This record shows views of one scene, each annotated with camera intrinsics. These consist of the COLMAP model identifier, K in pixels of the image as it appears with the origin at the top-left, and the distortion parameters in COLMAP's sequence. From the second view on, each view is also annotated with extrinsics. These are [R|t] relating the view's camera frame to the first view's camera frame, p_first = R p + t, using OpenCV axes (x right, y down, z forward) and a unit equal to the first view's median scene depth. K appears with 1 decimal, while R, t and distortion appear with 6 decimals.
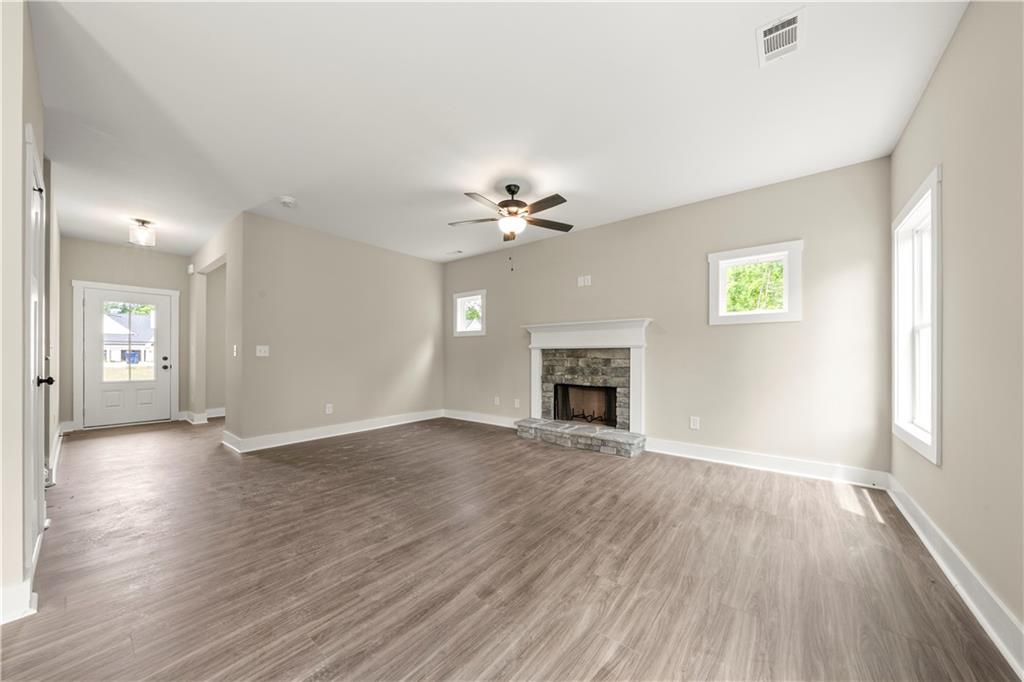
lens RADIAL K [[352.1, 0, 516.6], [0, 352.1, 356.4], [0, 0, 1]] dist [-0.005647, 0.000458]
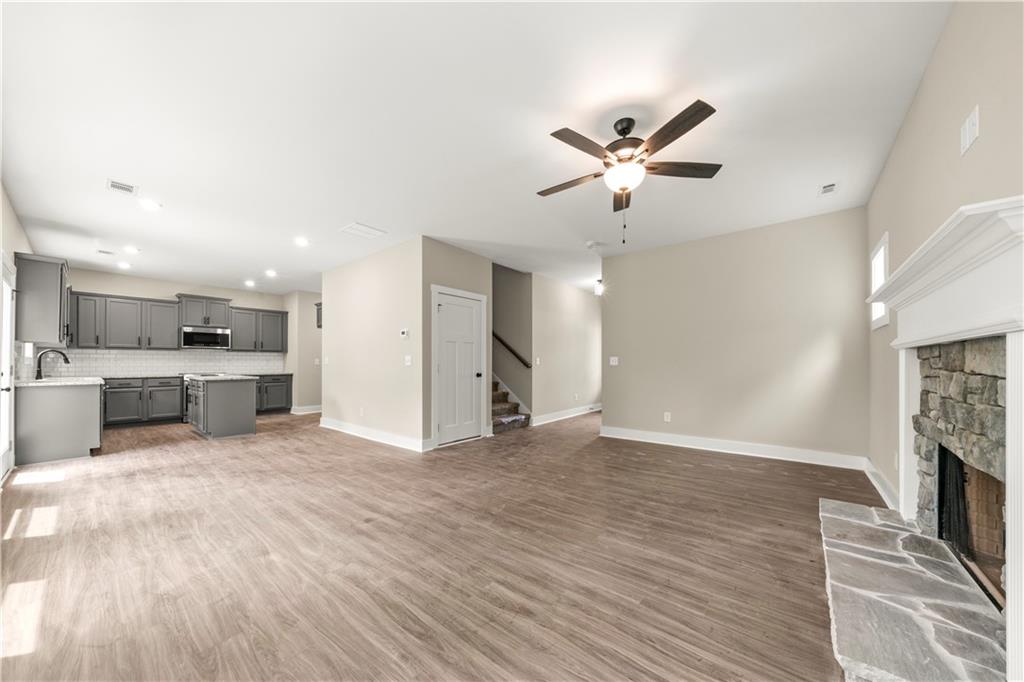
lens RADIAL K [[352.1, 0, 509.6], [0, 352.1, 359.3], [0, 0, 1]] dist [-0.005647, 0.000458]
pose [[-0.023391, -0.014187, -0.999626, 0.592291], [-0.001182, 0.999899, -0.014163, -0.002141], [0.999726, 0.000850, -0.023406, 0.681505]]
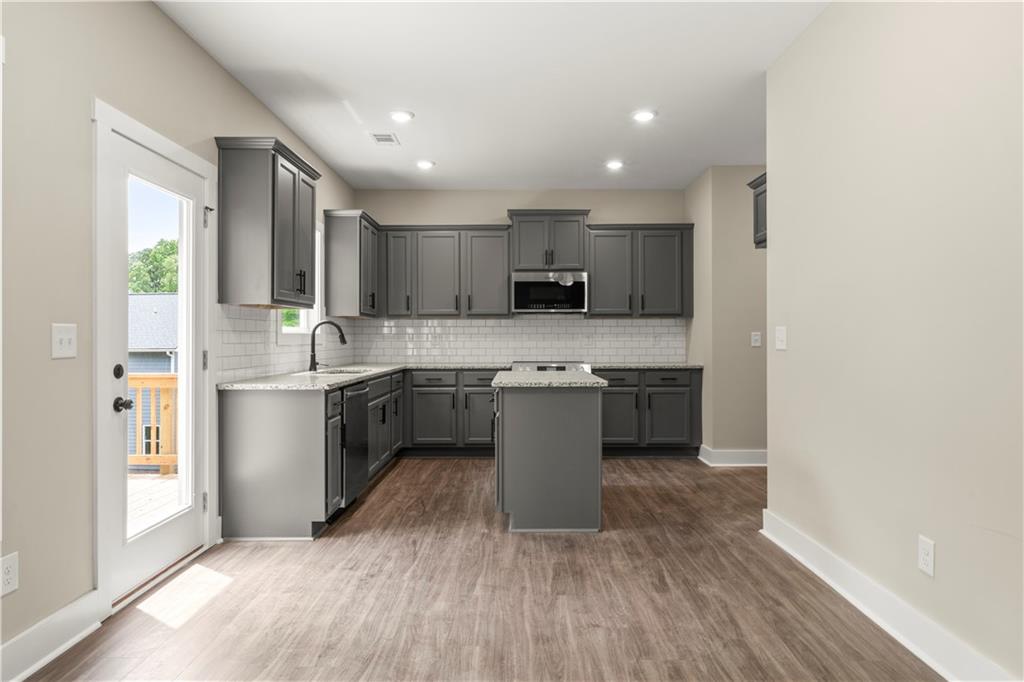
lens RADIAL K [[612.3, 0, 510.5], [0, 612.3, 340.3], [0, 0, 1]] dist [-0.016955, -0.002034]
pose [[-0.790291, 0.000300, -0.612731, -0.109134], [-0.002869, 0.999987, 0.004189, -0.016495], [0.612725, 0.005068, -0.790280, 0.282516]]
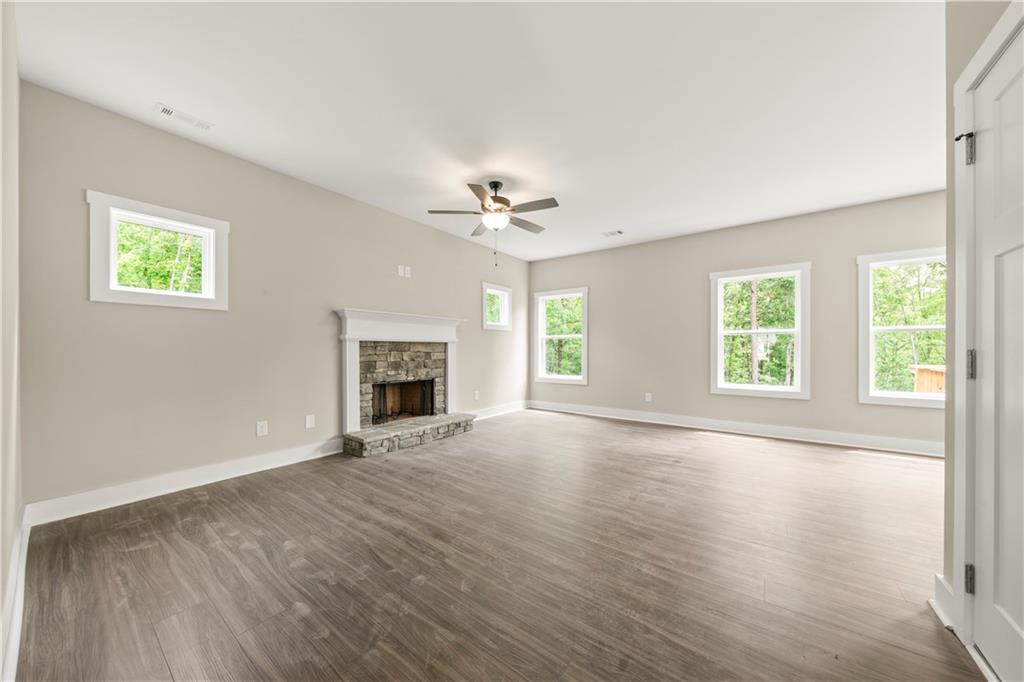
lens RADIAL K [[352.1, 0, 511.4], [0, 352.1, 350.2], [0, 0, 1]] dist [-0.005647, 0.000458]
pose [[-0.030152, -0.001836, 0.999544, -0.890873], [0.002127, 0.999996, 0.001901, -0.000890], [-0.999543, 0.002184, -0.030148, 0.849709]]
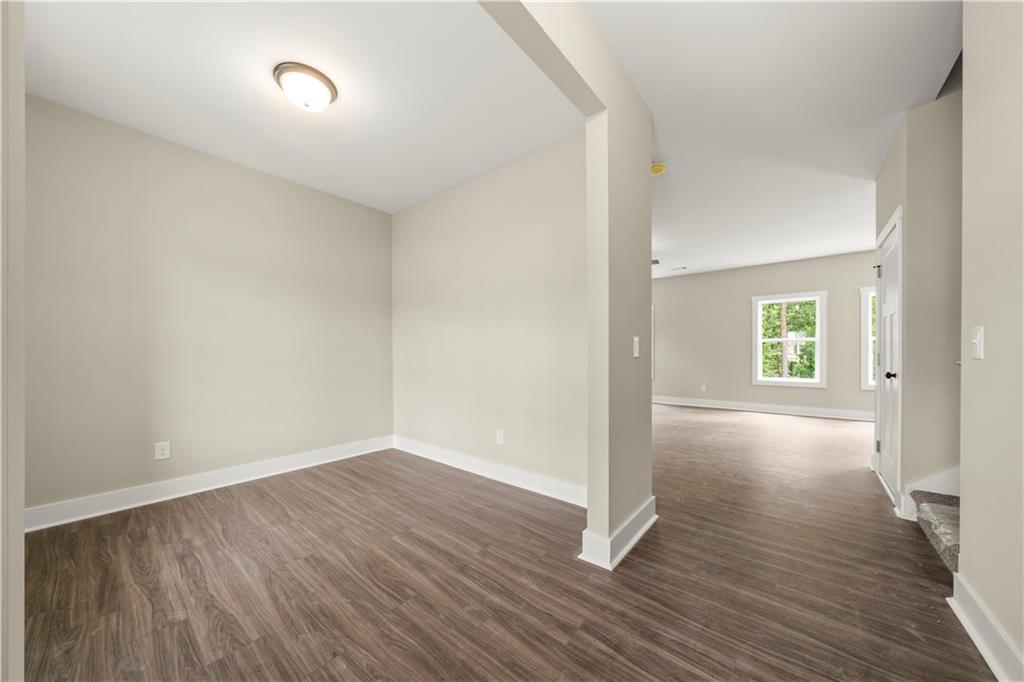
lens RADIAL K [[352.1, 0, 514.8], [0, 352.1, 358.7], [0, 0, 1]] dist [-0.005647, 0.000458]
pose [[0.019297, -0.017900, 0.999654, -1.373783], [0.006466, 0.999821, 0.017778, -0.009018], [-0.999793, 0.006120, 0.019410, 1.208762]]
